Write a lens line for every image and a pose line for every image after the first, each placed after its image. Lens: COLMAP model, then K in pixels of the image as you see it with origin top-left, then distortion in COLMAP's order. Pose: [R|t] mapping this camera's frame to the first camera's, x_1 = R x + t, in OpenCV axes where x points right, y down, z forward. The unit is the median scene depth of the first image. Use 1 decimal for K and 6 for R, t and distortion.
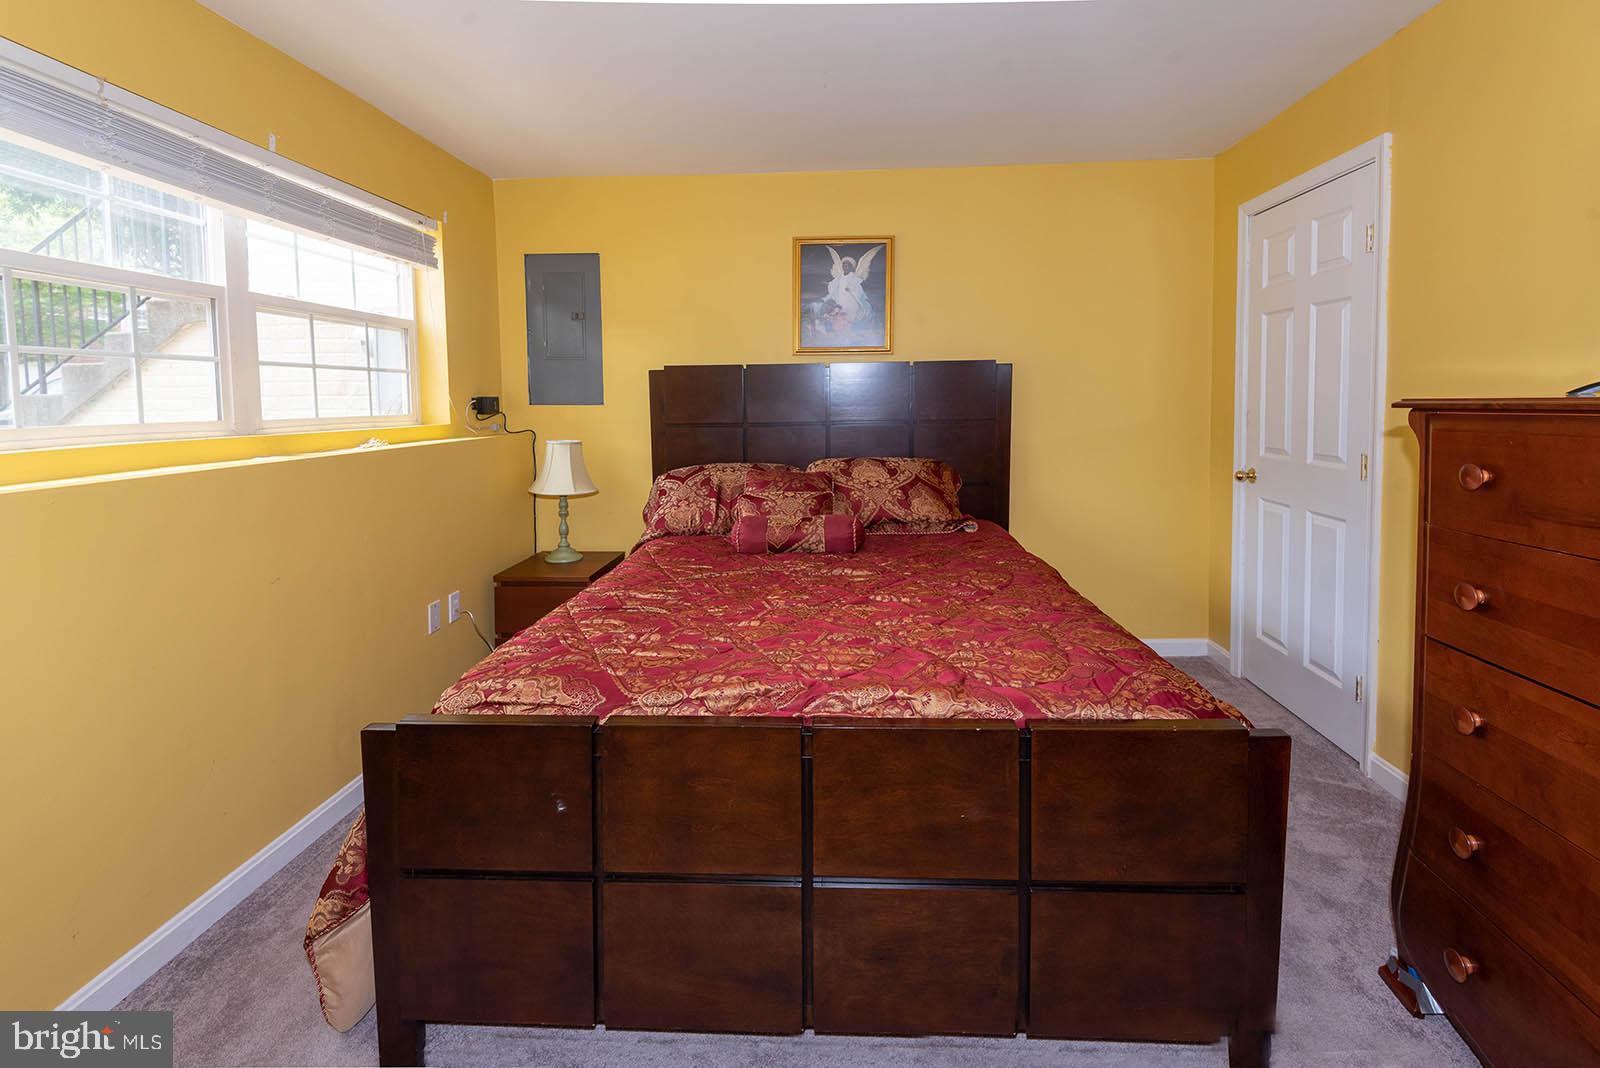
lens RADIAL K [[743.9, 0, 804.1], [0, 743.9, 422.7], [0, 0, 1]] dist [0.037793, -0.036156]
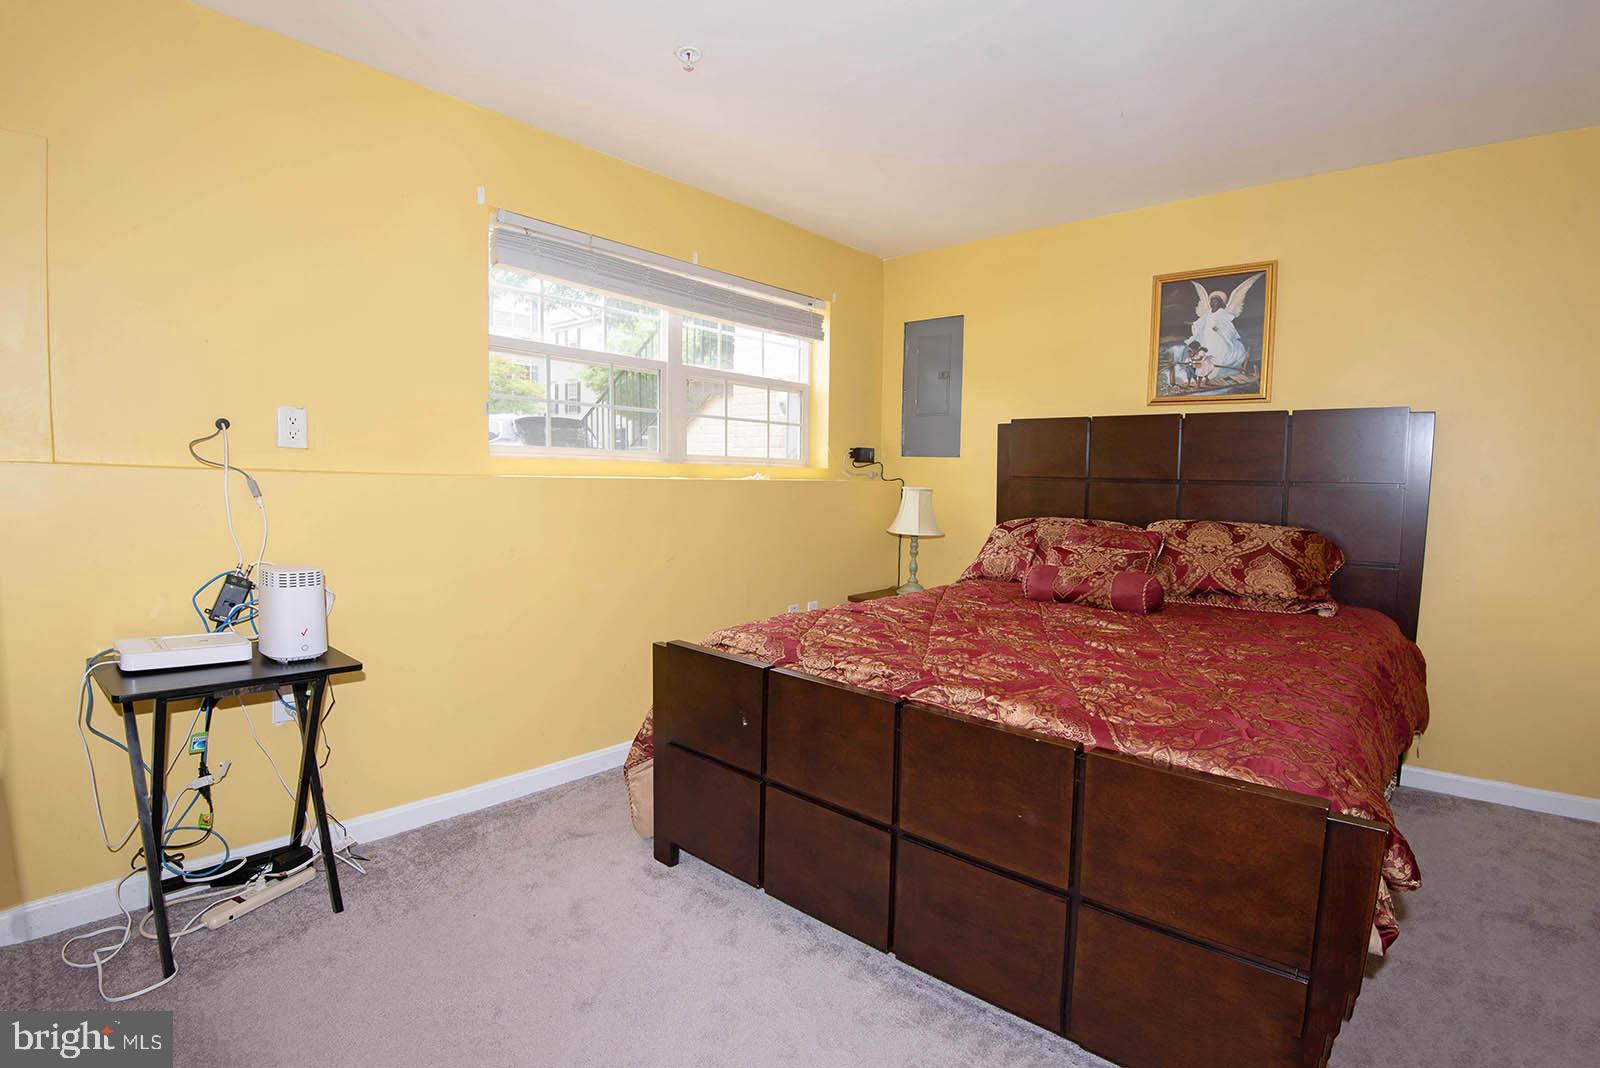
lens RADIAL K [[786.0, 0, 800.0], [0, 786.0, 534.0], [0, 0, 1]] dist [-0.003075, -0.000459]
pose [[0.772526, 0.077738, -0.630206, 0.311964], [-0.053686, 0.996920, 0.057163, 0.038257], [0.632709, -0.010327, 0.774321, -0.025342]]
